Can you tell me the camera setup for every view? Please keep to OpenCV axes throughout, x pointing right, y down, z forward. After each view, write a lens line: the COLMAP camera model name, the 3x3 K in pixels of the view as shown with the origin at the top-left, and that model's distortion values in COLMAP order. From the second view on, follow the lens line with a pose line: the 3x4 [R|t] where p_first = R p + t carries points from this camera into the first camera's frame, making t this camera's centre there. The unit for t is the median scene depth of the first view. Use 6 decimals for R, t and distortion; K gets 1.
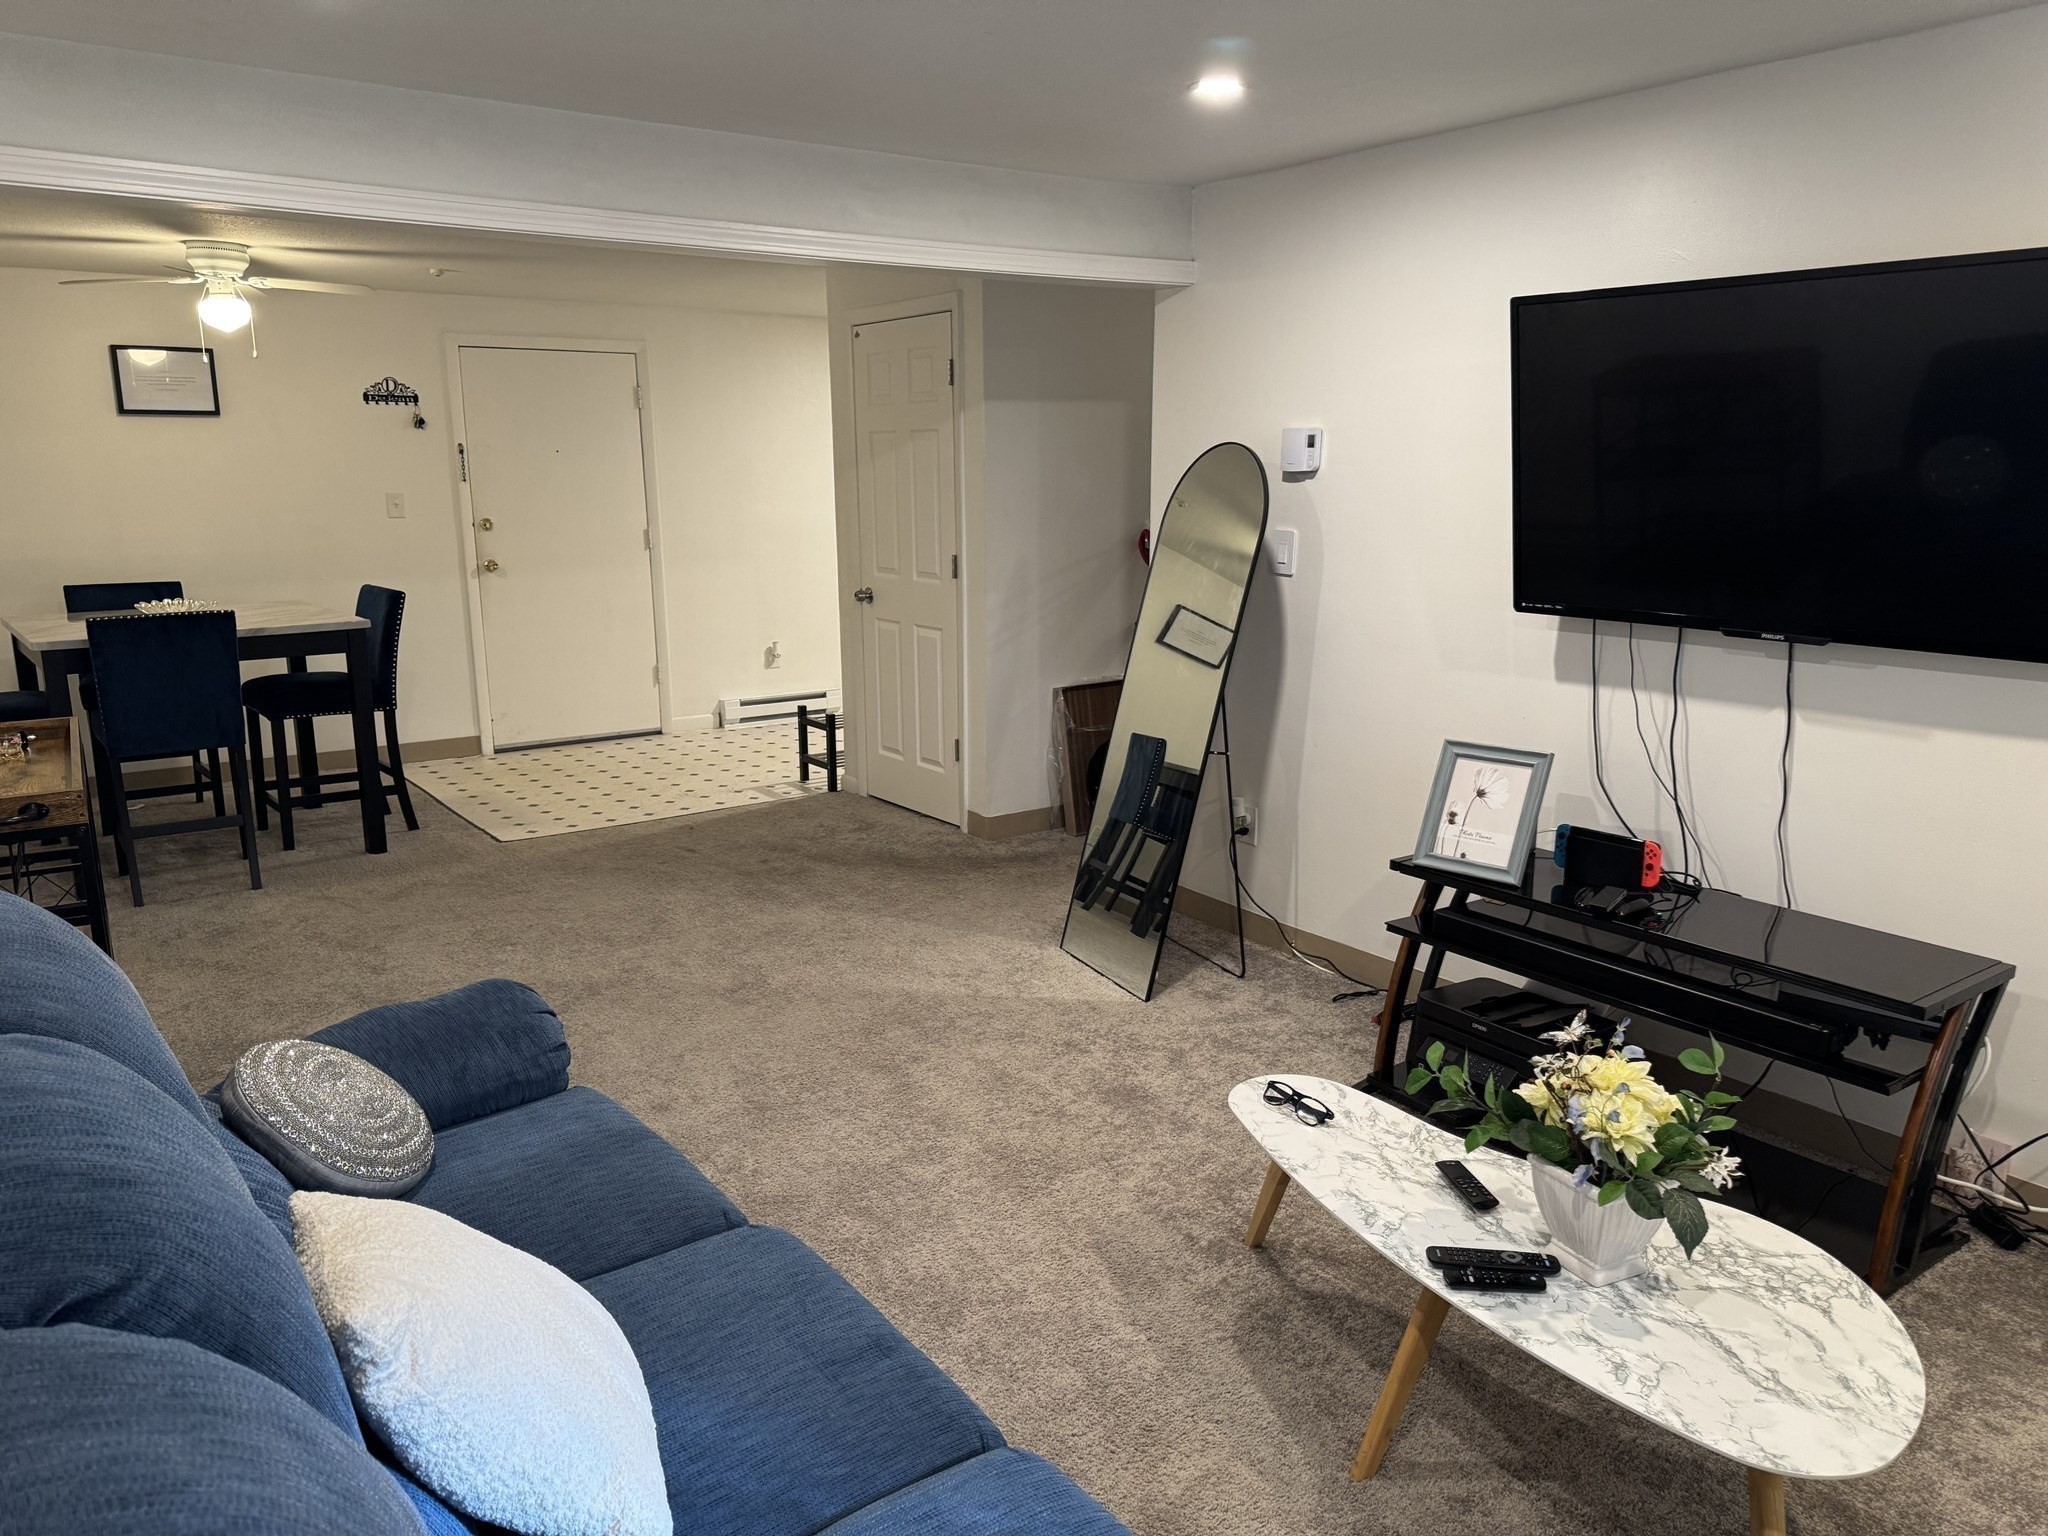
lens RADIAL K [[1457.6, 0, 1020.8], [0, 1457.6, 766.8], [0, 0, 1]] dist [0.034376, -0.032834]
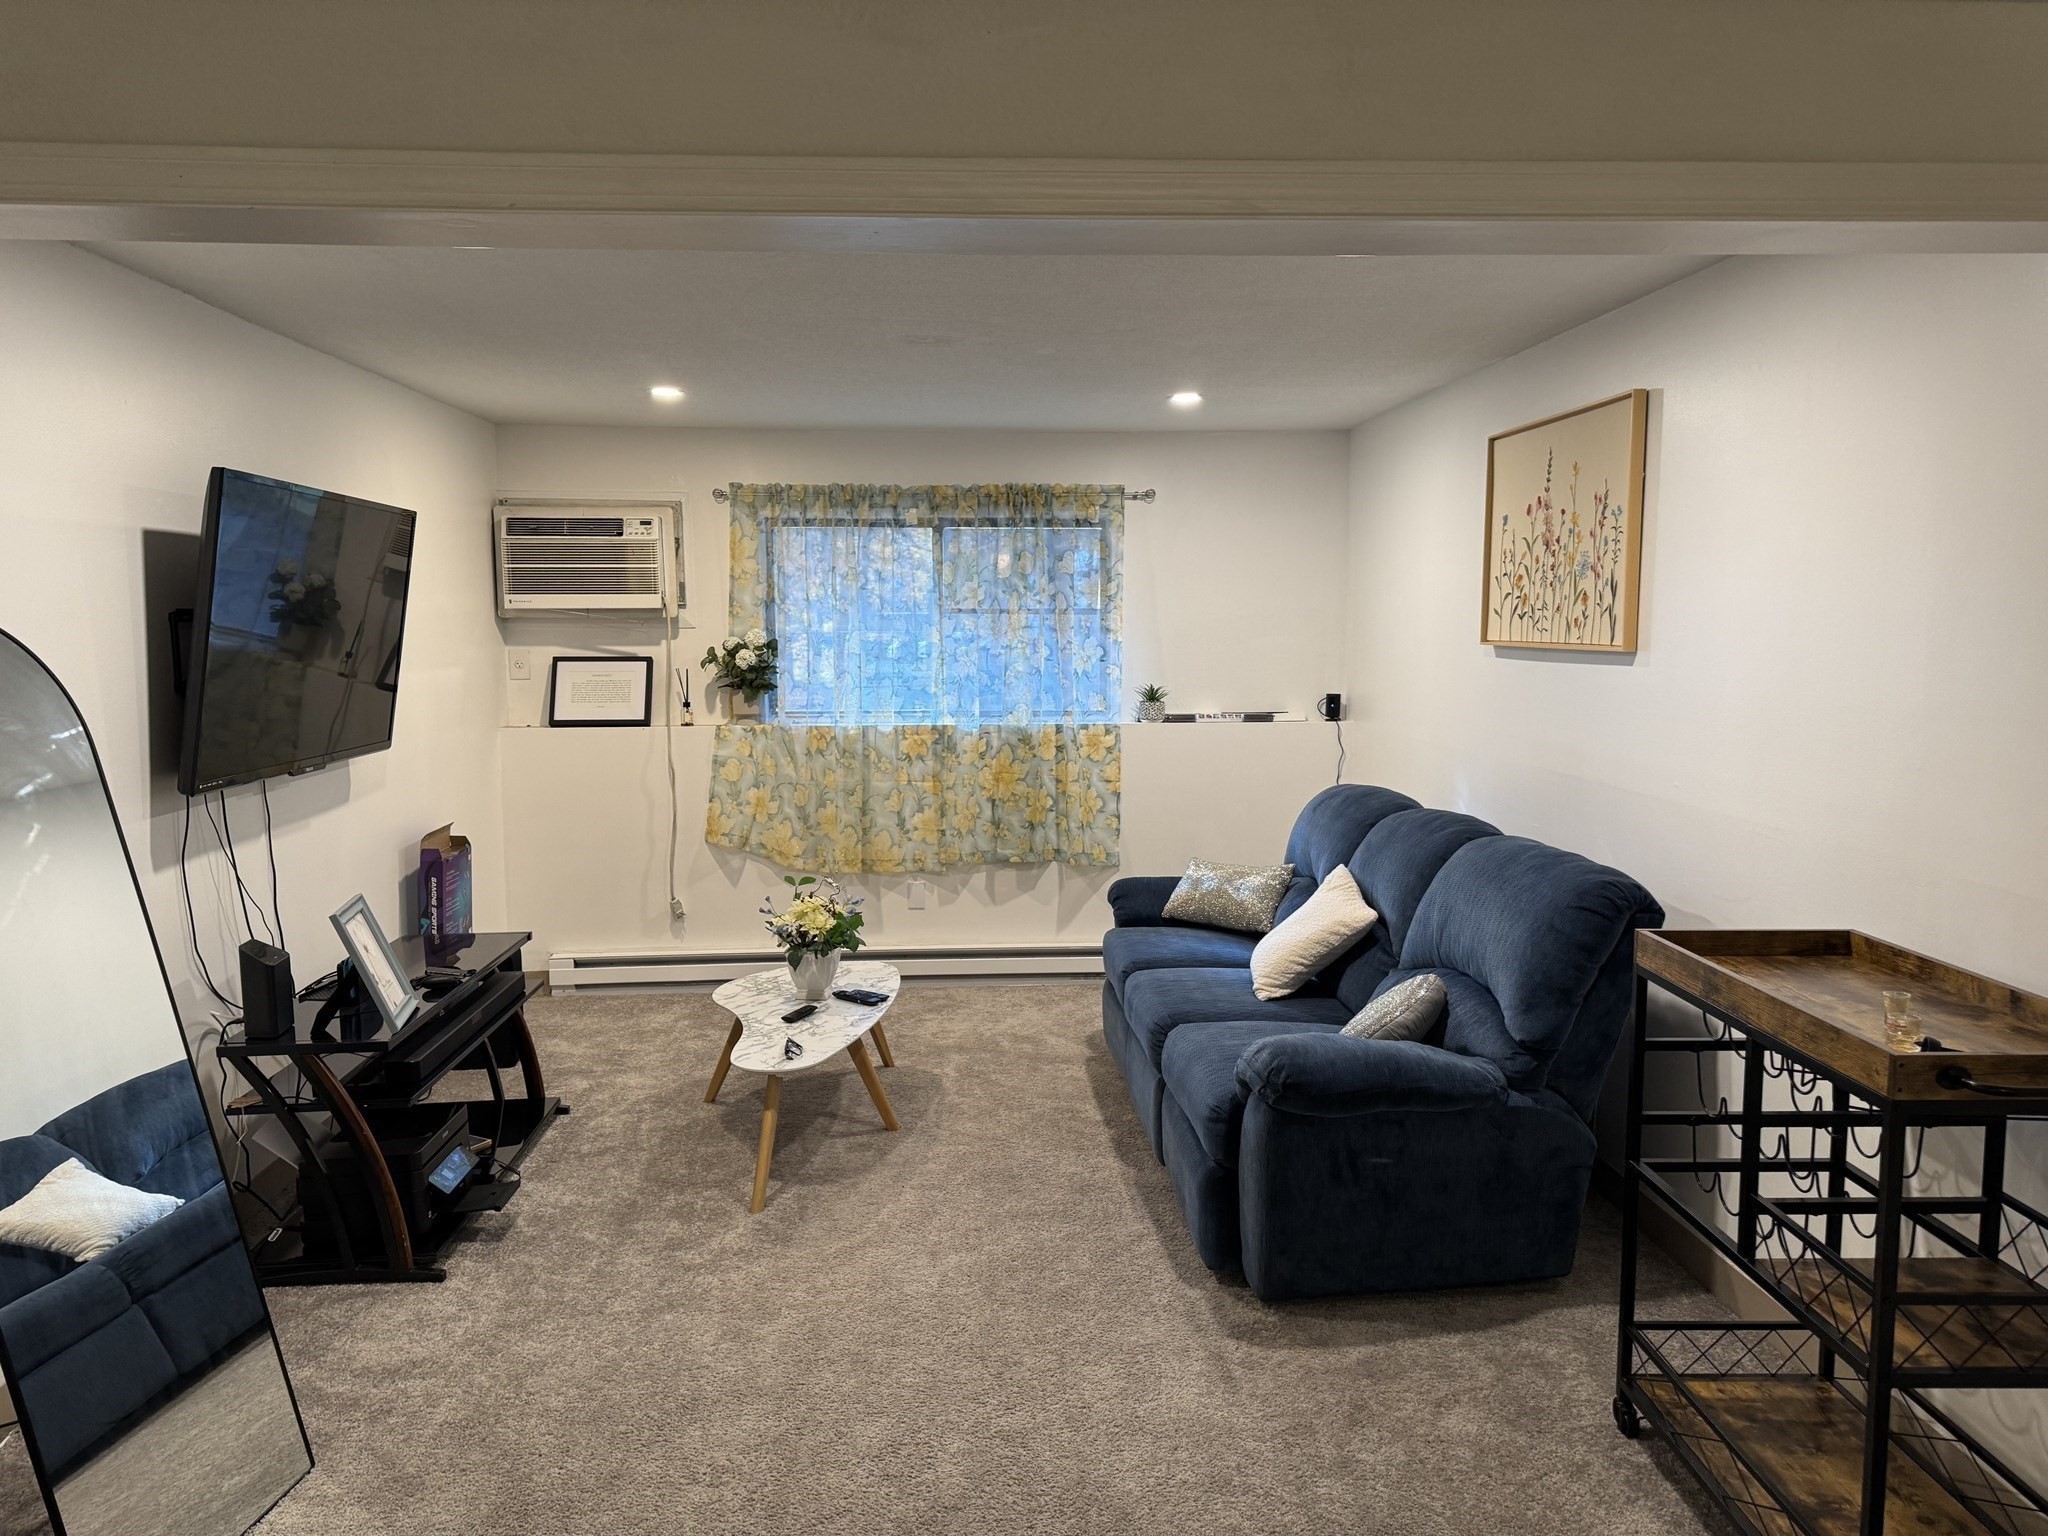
lens RADIAL K [[1457.6, 0, 1019.1], [0, 1457.6, 764.9], [0, 0, 1]] dist [0.034376, -0.032834]
pose [[-0.836351, -0.051426, 0.545776, -0.919163], [0.119184, 0.954718, 0.272596, -0.485019], [-0.535081, 0.293034, -0.792350, 2.224653]]
